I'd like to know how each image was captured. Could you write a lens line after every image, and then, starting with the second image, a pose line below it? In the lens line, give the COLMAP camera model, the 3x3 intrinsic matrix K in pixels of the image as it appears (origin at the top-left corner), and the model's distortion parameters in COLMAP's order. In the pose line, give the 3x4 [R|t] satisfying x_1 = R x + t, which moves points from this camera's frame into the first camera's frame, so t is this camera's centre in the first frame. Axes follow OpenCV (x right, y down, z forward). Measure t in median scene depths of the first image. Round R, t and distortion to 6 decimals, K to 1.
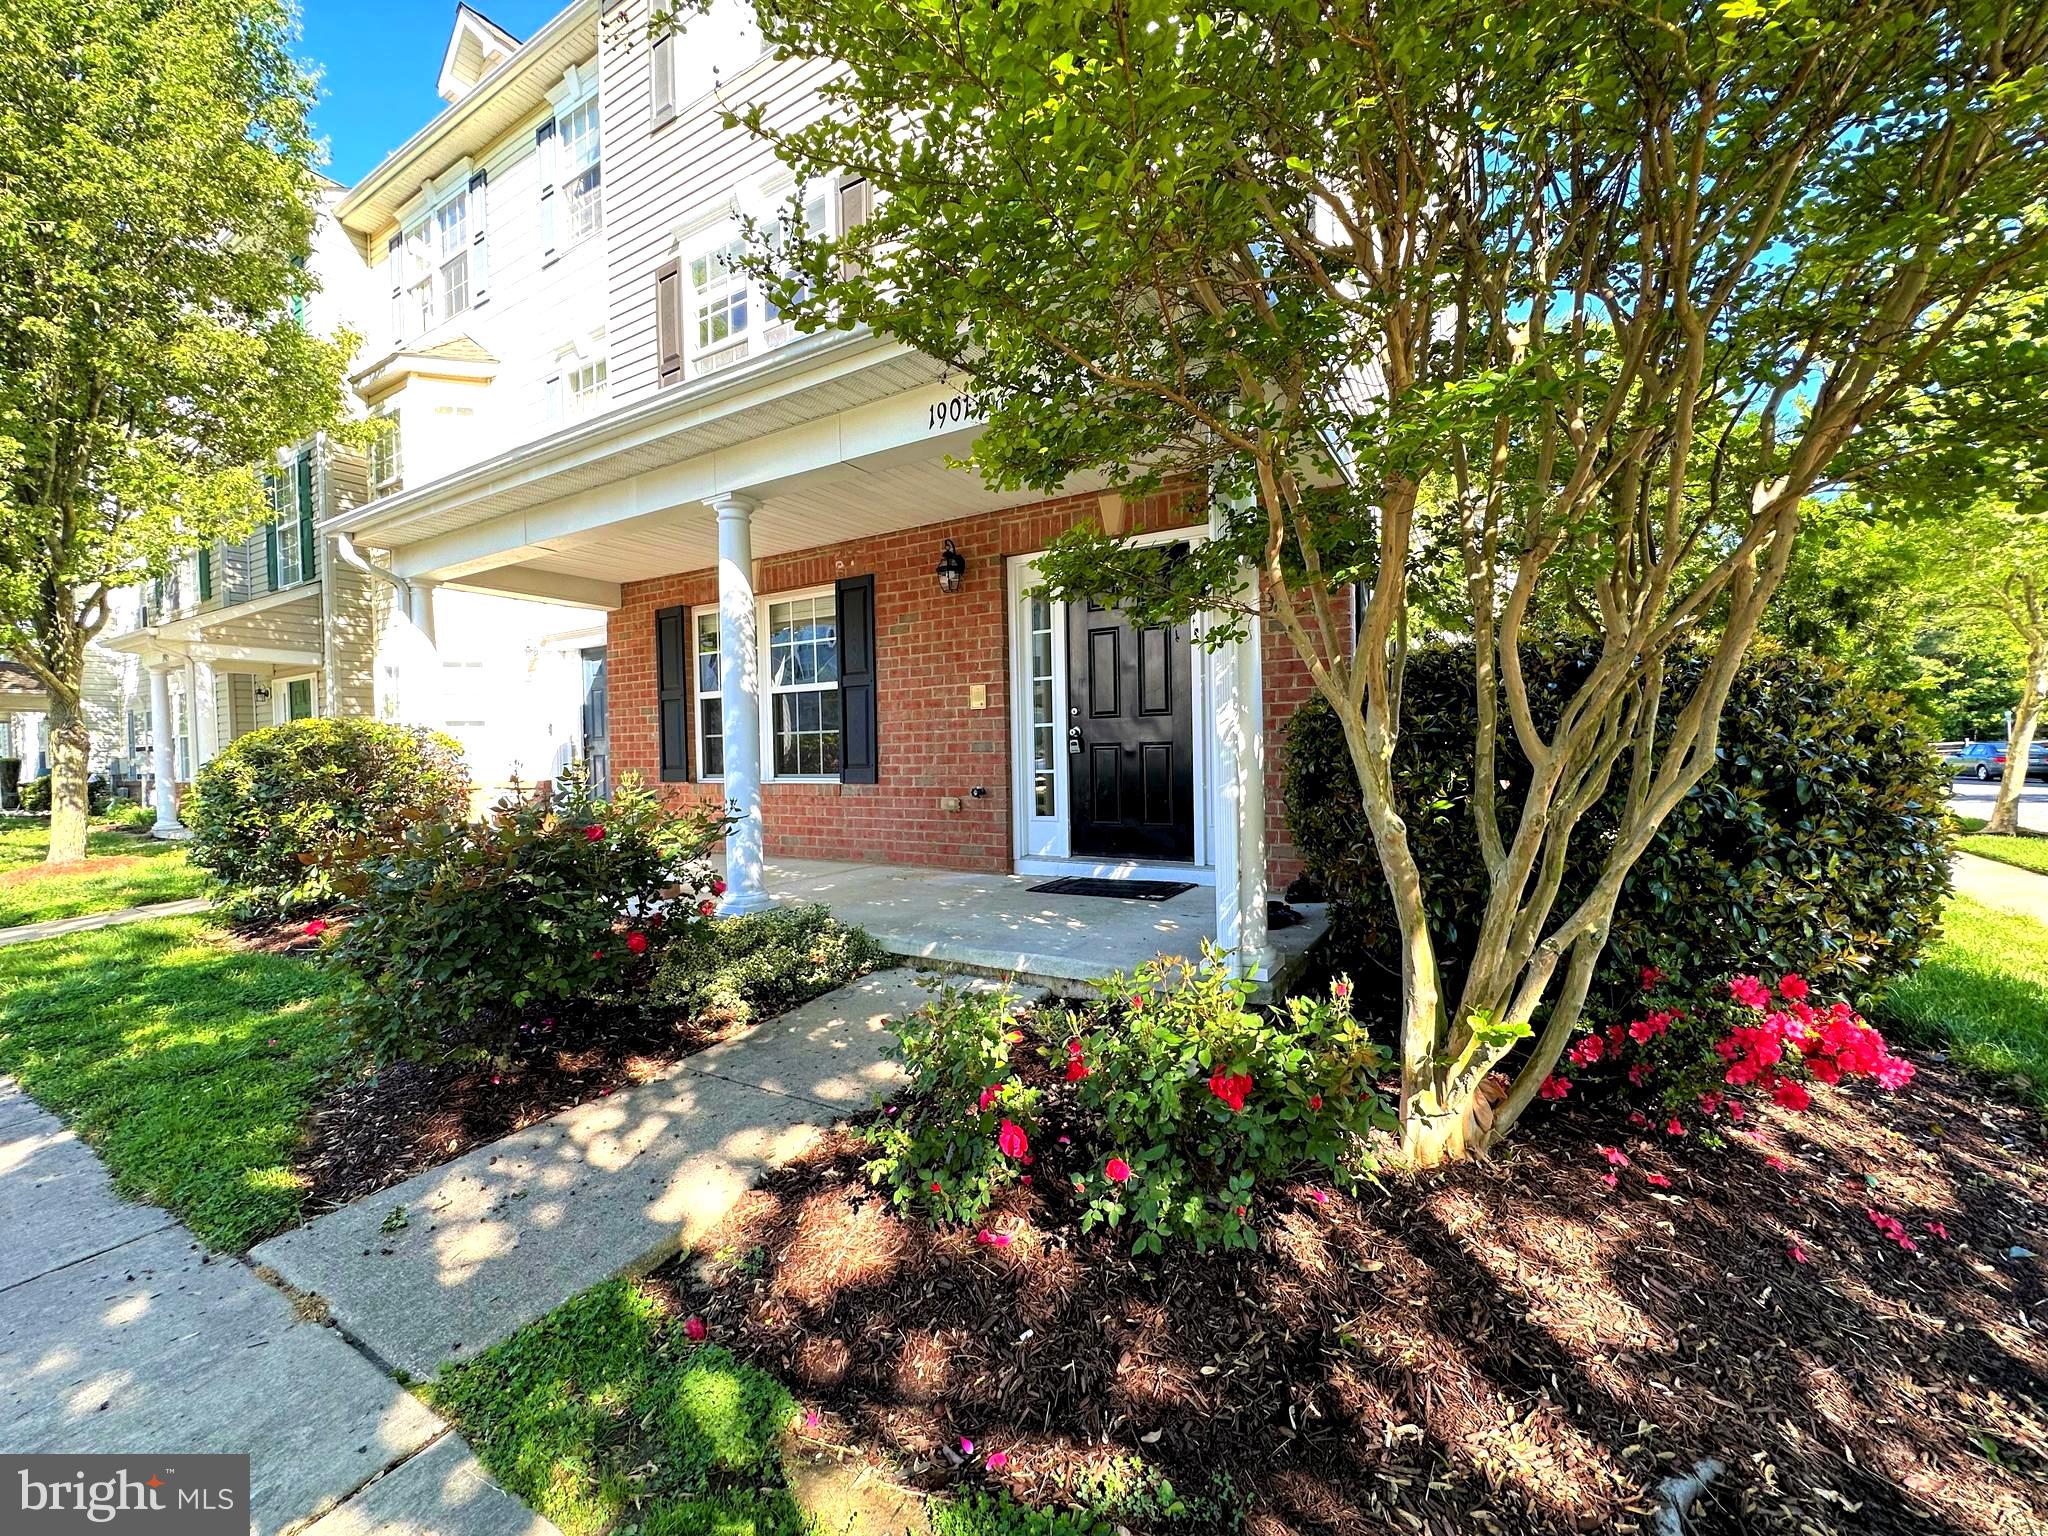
lens RADIAL K [[854.4, 0, 1028.0], [0, 854.4, 771.5], [0, 0, 1]] dist [-0.002288, 0.000160]
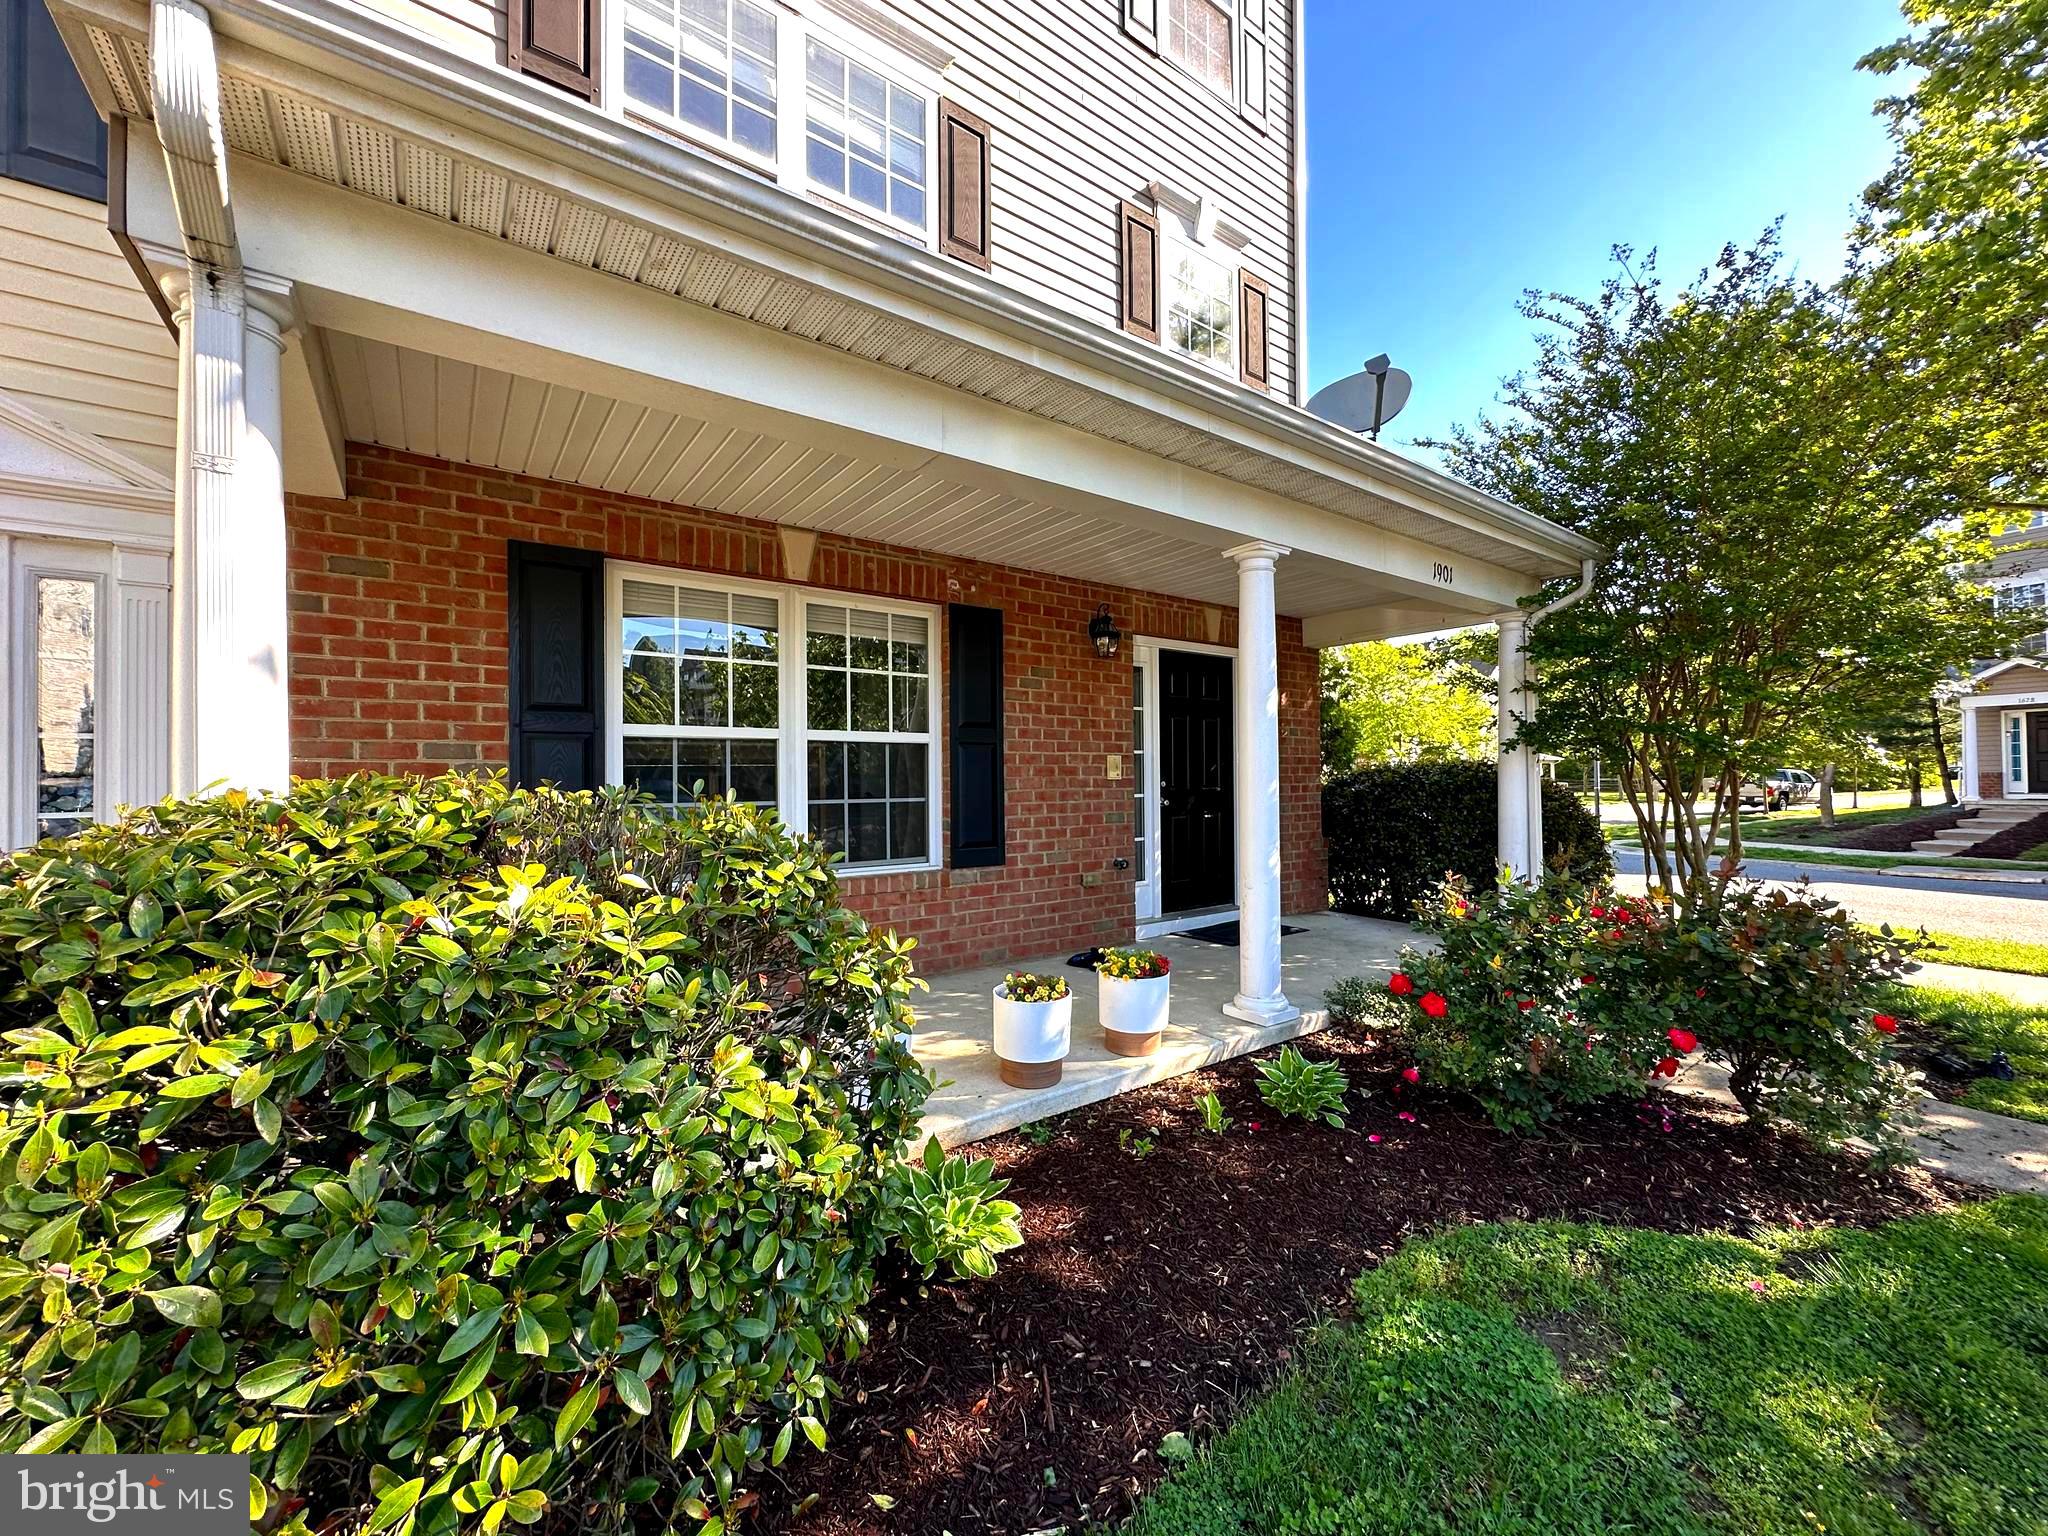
lens RADIAL K [[818.5, 0, 1027.0], [0, 818.5, 773.2], [0, 0, 1]] dist [-0.002798, -0.000200]
pose [[0.364220, 0.023475, 0.931017, -0.957965], [0.021627, 0.999199, -0.033655, -0.049850], [-0.931062, 0.032393, 0.363420, 0.736211]]
